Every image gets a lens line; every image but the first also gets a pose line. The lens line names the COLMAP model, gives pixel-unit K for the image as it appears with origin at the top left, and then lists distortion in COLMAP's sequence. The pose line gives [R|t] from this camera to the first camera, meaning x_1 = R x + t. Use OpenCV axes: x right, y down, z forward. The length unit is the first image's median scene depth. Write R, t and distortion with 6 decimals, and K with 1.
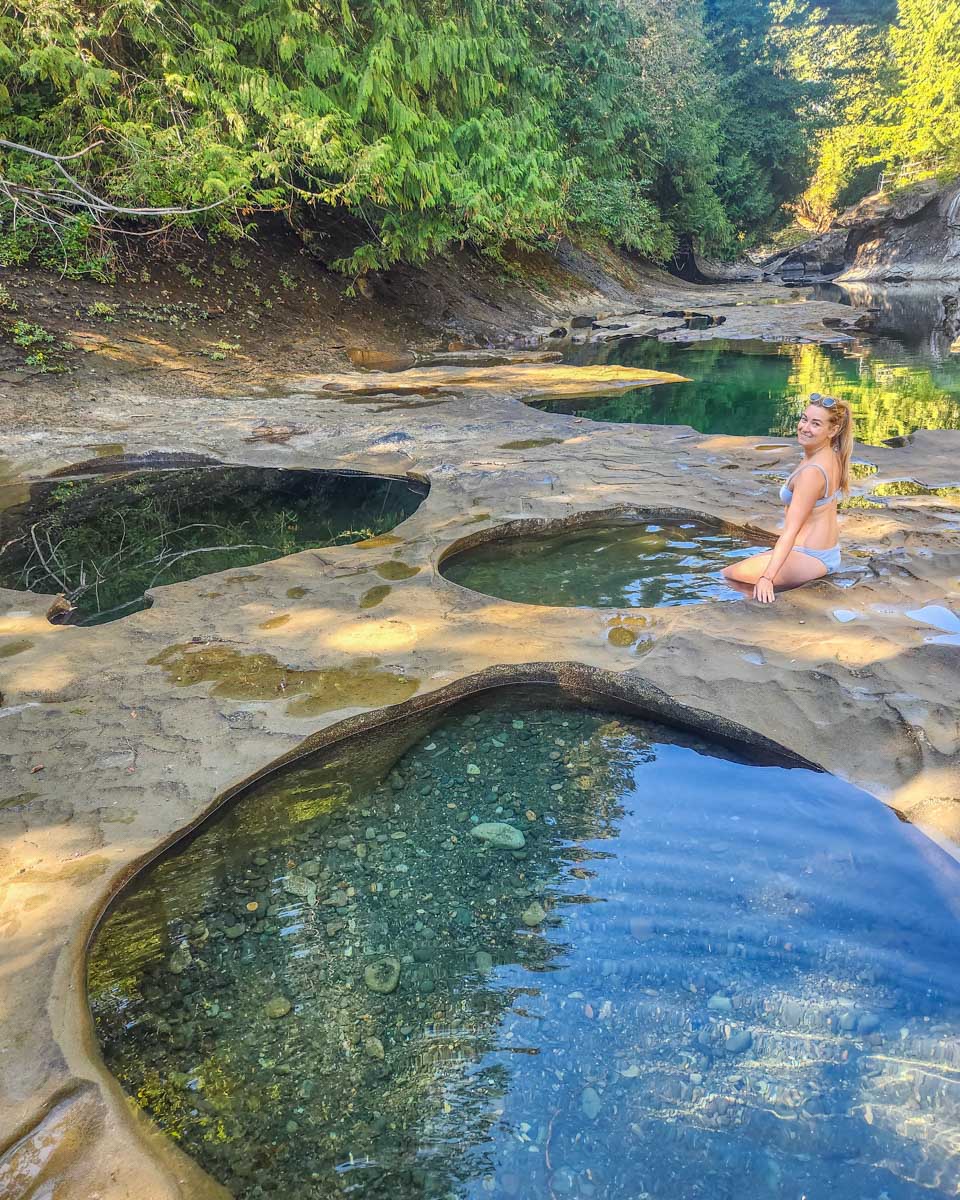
lens RADIAL K [[764.8, 0, 480.2], [0, 764.8, 601.9], [0, 0, 1]] dist [0.085631, -0.006730]
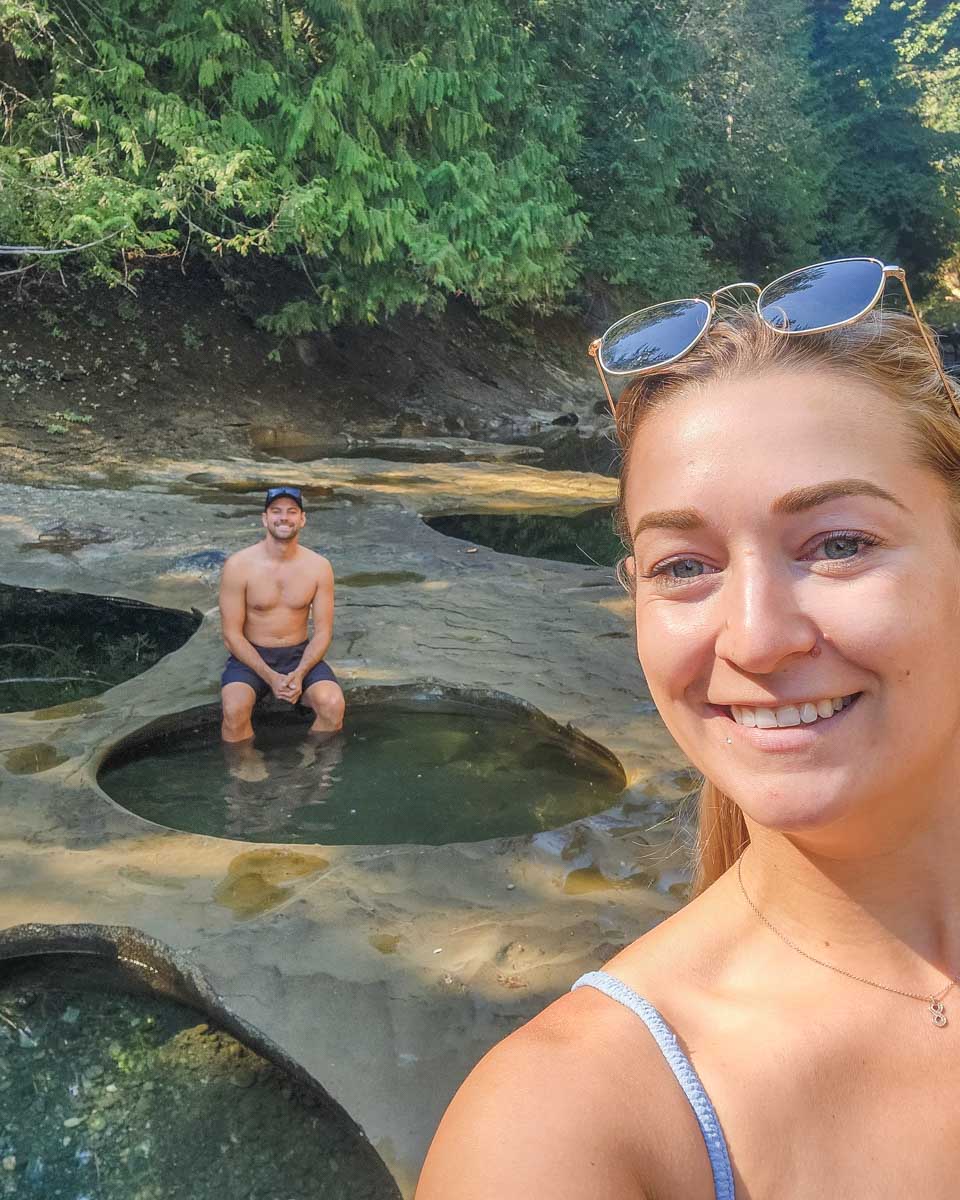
lens RADIAL K [[1058.2, 0, 479.3], [0, 1058.2, 595.2], [0, 0, 1]] dist [0.123116, -0.029503]
pose [[0.996706, 0.069940, -0.041050, 0.101520], [-0.075413, 0.985506, -0.151957, -0.021083], [0.029827, 0.154552, 0.987534, -0.004194]]
